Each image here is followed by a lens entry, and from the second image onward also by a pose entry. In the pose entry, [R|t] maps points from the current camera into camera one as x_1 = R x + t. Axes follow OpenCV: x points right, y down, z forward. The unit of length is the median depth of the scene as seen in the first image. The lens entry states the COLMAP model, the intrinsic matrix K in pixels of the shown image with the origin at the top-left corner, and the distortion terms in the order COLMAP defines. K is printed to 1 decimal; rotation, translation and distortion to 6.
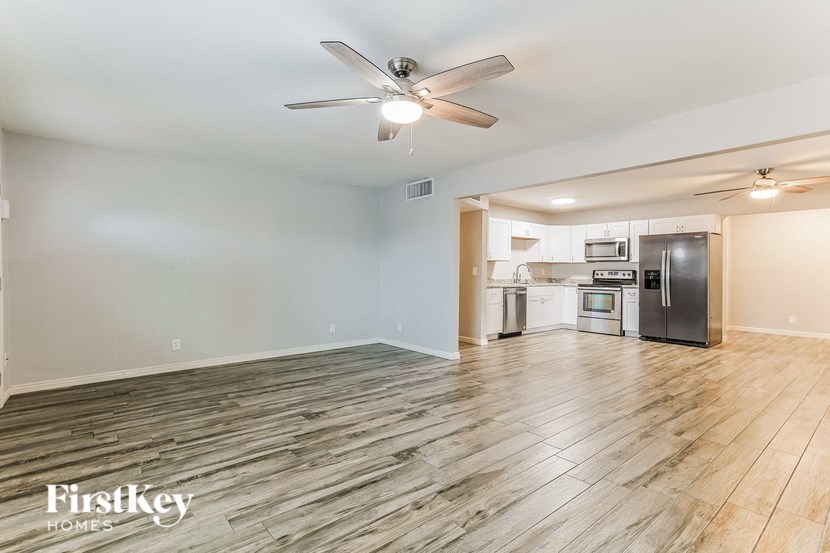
lens RADIAL K [[396.5, 0, 397.8], [0, 396.5, 277.6], [0, 0, 1]] dist [-0.013545, 0.002466]
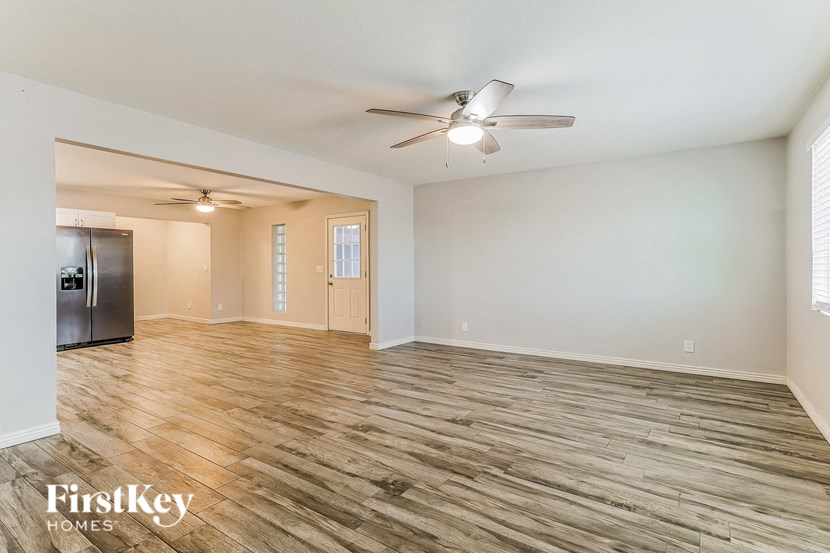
lens RADIAL K [[396.5, 0, 402.9], [0, 396.5, 267.9], [0, 0, 1]] dist [-0.013545, 0.002466]
pose [[-0.241248, -0.002482, 0.970460, -0.969194], [0.018046, 0.999812, 0.007043, -0.025910], [-0.970296, 0.019212, -0.241158, 1.284475]]
